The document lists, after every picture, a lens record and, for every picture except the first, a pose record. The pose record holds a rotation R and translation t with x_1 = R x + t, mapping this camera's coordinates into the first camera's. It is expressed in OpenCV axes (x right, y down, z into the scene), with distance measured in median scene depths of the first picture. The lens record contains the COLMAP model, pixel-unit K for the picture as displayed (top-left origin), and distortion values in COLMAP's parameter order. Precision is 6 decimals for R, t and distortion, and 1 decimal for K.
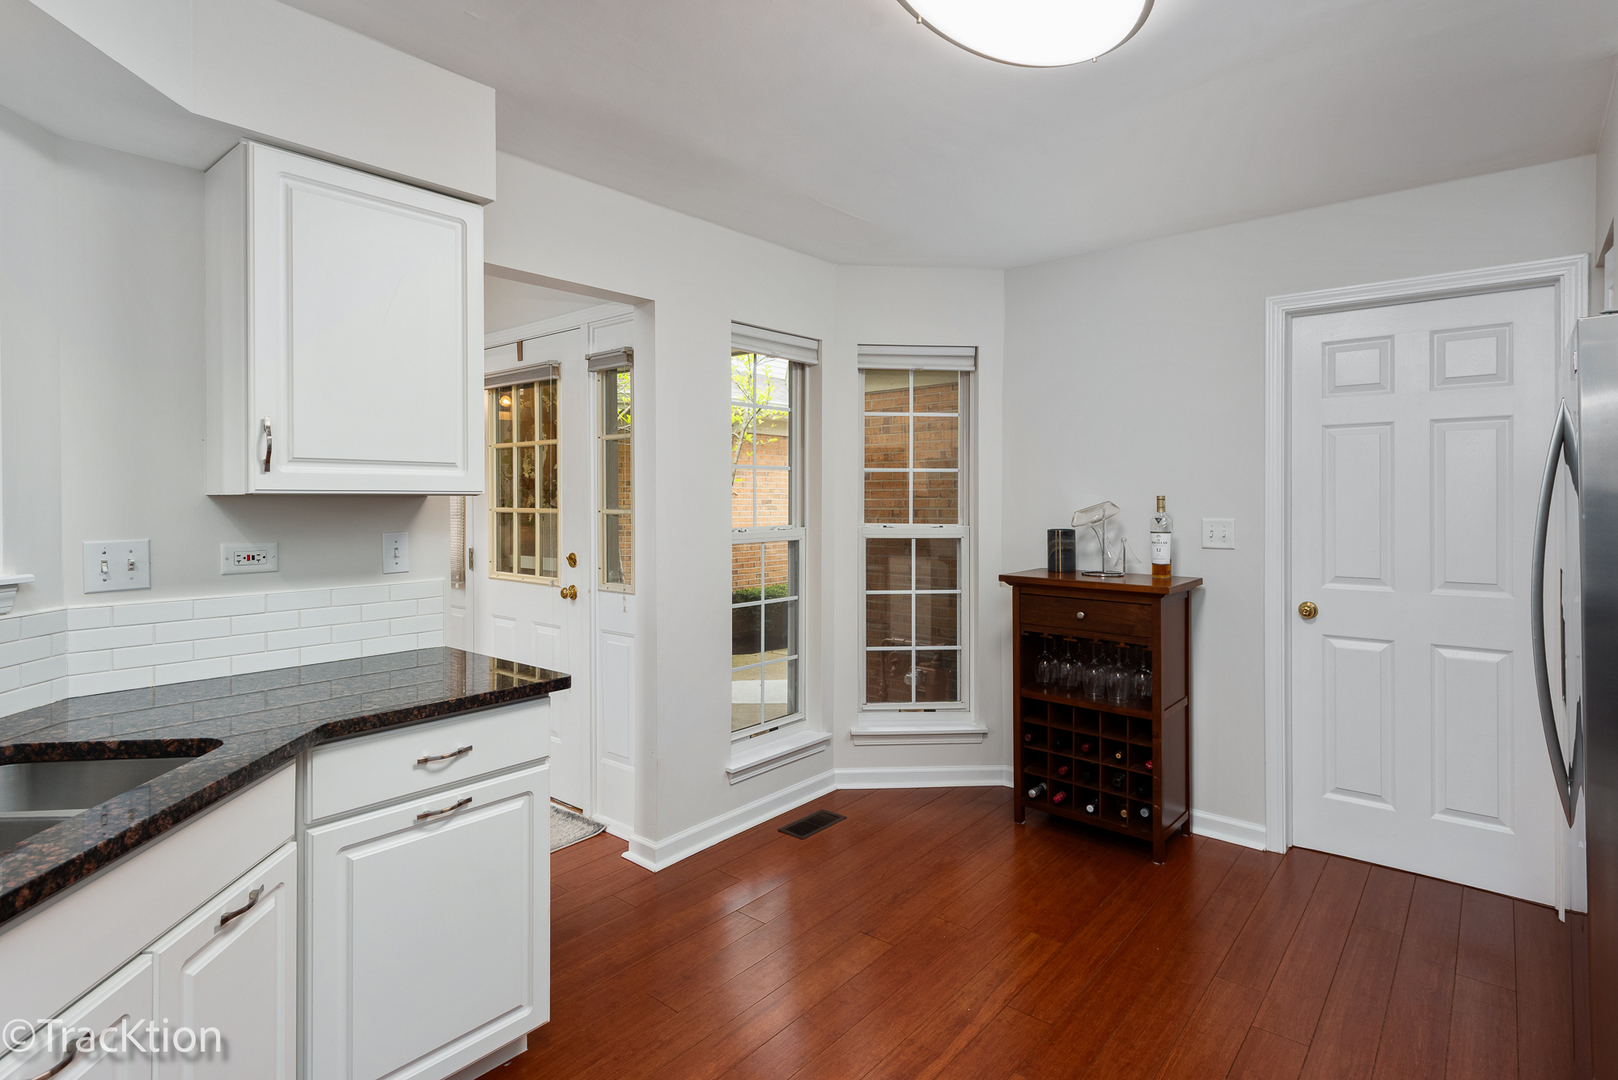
lens RADIAL K [[824.2, 0, 811.0], [0, 824.2, 503.2], [0, 0, 1]] dist [0.002710, 0.000048]
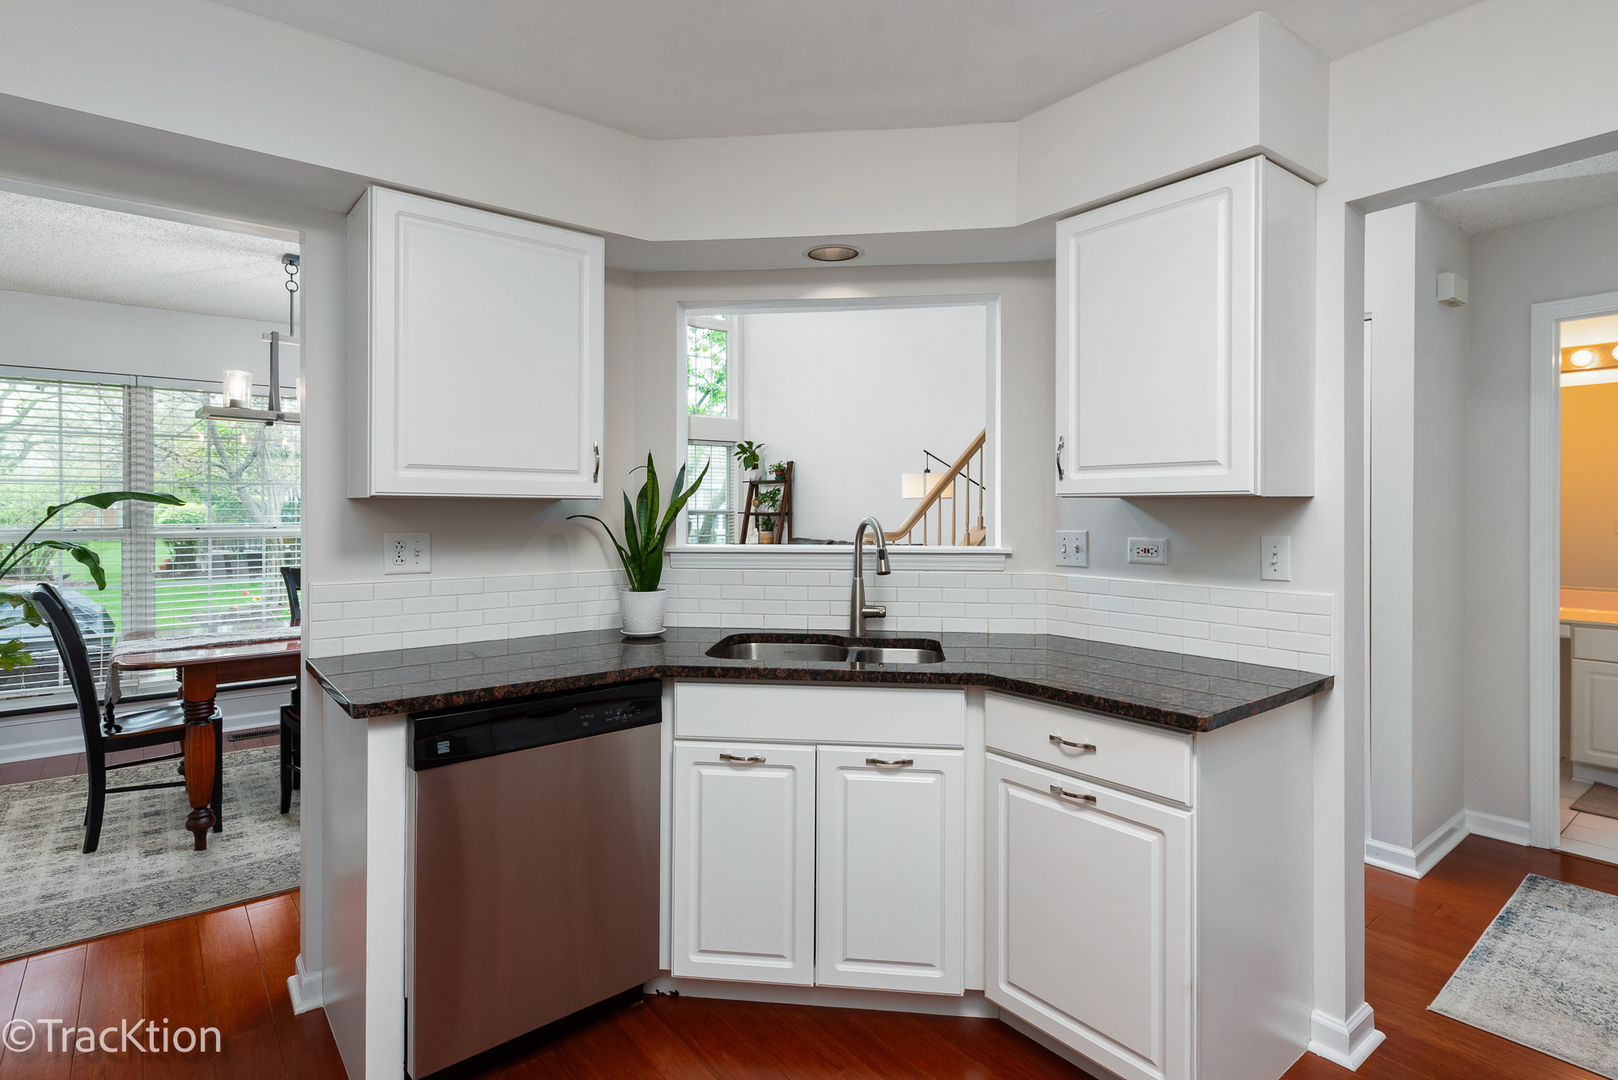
lens RADIAL K [[824.2, 0, 811.0], [0, 824.2, 503.2], [0, 0, 1]] dist [0.002710, 0.000048]
pose [[-0.192309, 0.000503, -0.981334, 0.632476], [-0.003792, 0.999992, 0.001255, -0.001443], [0.981327, 0.003963, -0.192306, 0.842908]]
